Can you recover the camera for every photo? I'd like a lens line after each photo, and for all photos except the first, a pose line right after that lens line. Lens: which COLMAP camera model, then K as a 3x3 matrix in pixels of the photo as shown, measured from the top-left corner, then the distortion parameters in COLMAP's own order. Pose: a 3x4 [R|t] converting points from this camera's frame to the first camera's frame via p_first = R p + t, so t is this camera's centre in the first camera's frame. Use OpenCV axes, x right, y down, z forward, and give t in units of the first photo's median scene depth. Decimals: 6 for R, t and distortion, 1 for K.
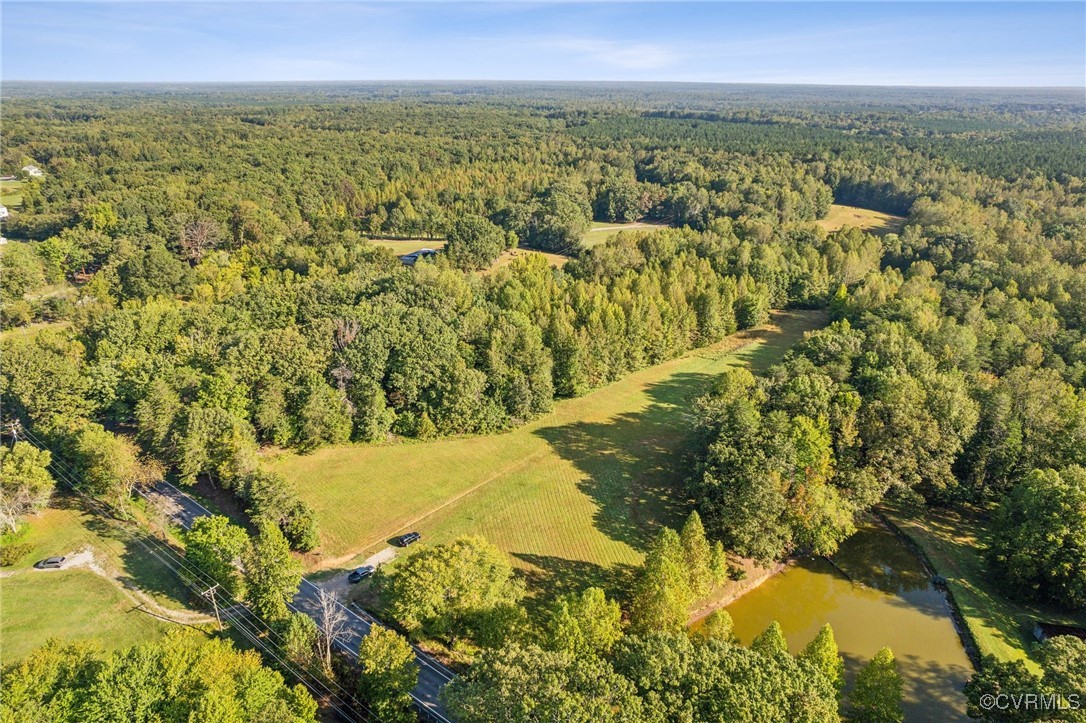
lens RADIAL K [[688.4, 0, 541.2], [0, 688.4, 366.9], [0, 0, 1]] dist [-0.045720, 0.001673]
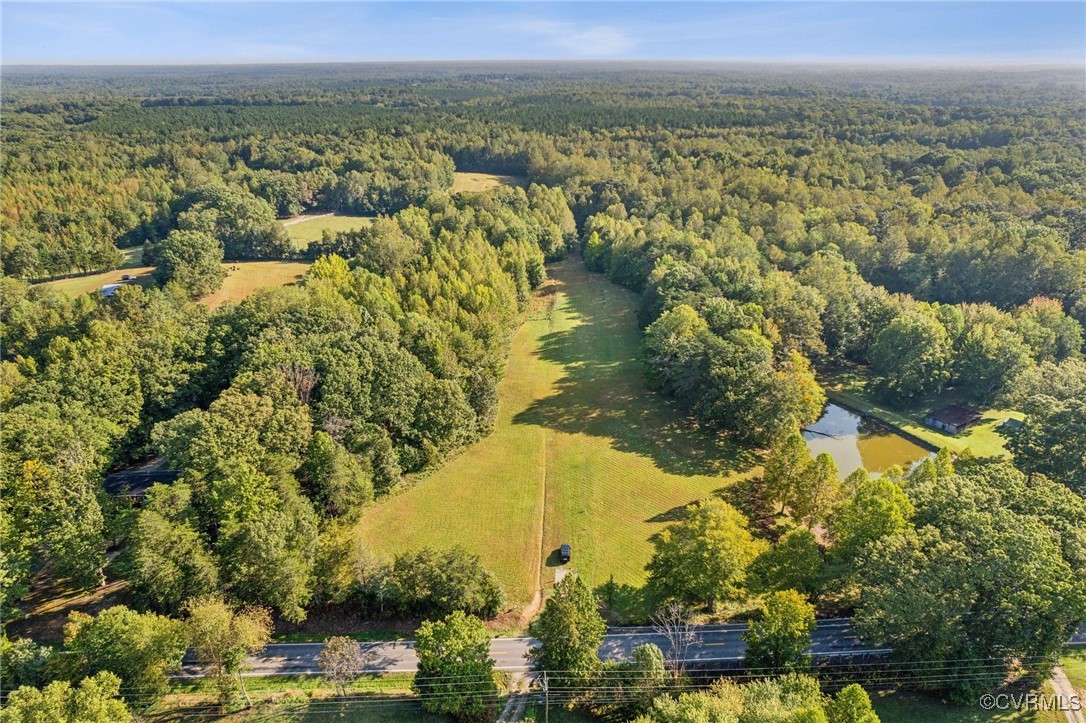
lens RADIAL K [[688.4, 0, 541.3], [0, 688.4, 357.5], [0, 0, 1]] dist [-0.045720, 0.001673]
pose [[0.763993, -0.266445, 0.587641, -0.366193], [0.258067, 0.960919, 0.100181, -0.056760], [-0.591368, 0.075114, 0.802896, 0.127434]]
